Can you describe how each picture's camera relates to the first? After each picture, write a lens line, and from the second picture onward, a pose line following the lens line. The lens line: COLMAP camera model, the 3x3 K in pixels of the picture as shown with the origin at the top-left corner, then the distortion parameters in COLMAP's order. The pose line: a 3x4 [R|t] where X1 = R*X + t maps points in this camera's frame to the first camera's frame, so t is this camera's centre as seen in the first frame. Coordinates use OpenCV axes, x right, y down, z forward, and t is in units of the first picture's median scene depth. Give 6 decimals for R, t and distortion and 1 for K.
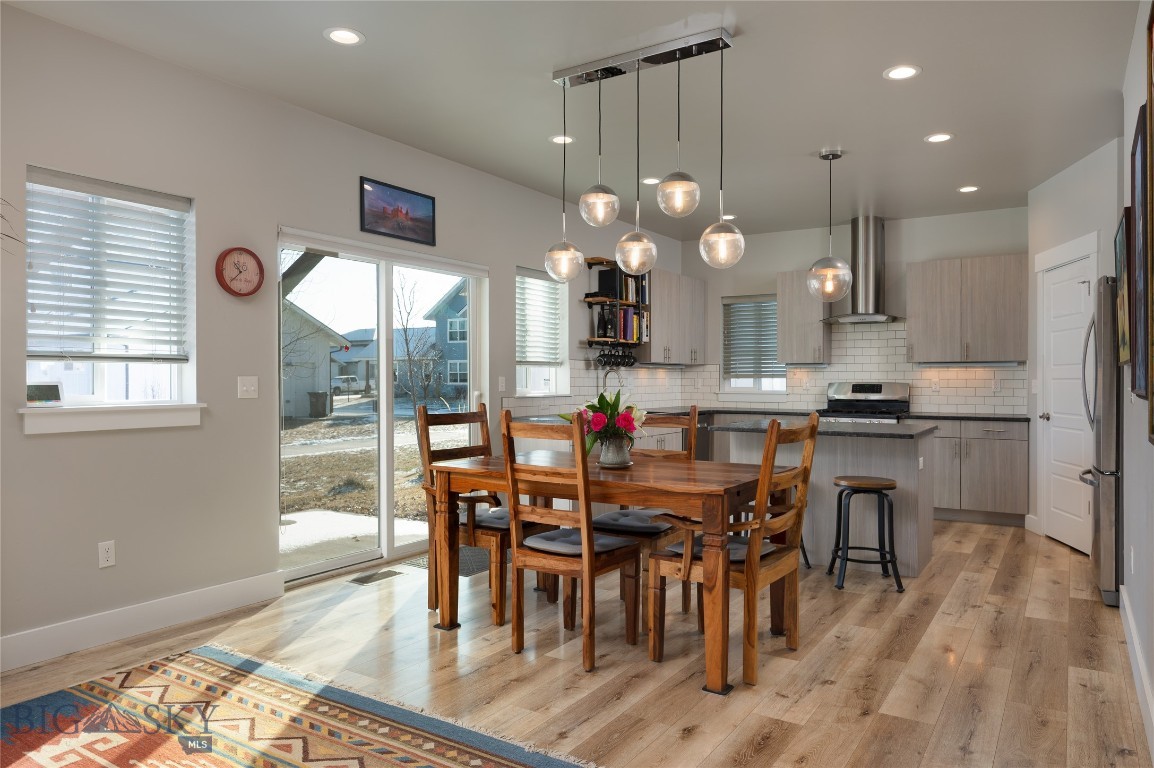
lens RADIAL K [[767.0, 0, 600.8], [0, 767.0, 384.6], [0, 0, 1]] dist [0.002077, -0.000586]
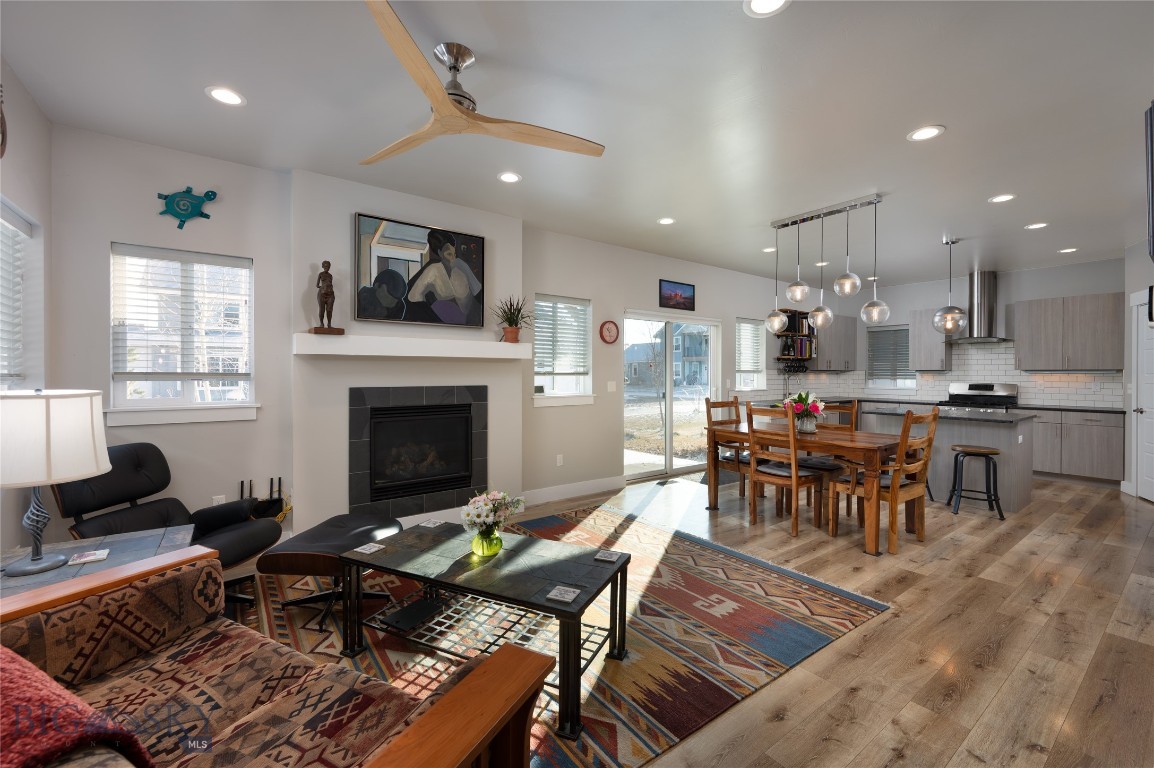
lens RADIAL K [[480.2, 0, 573.8], [0, 480.2, 377.2], [0, 0, 1]] dist [-0.000902, -0.000347]
pose [[0.928209, 0.003800, -0.372039, -0.044129], [-0.003397, 0.999993, 0.001737, -0.016151], [0.372043, -0.000348, 0.928216, -0.174714]]
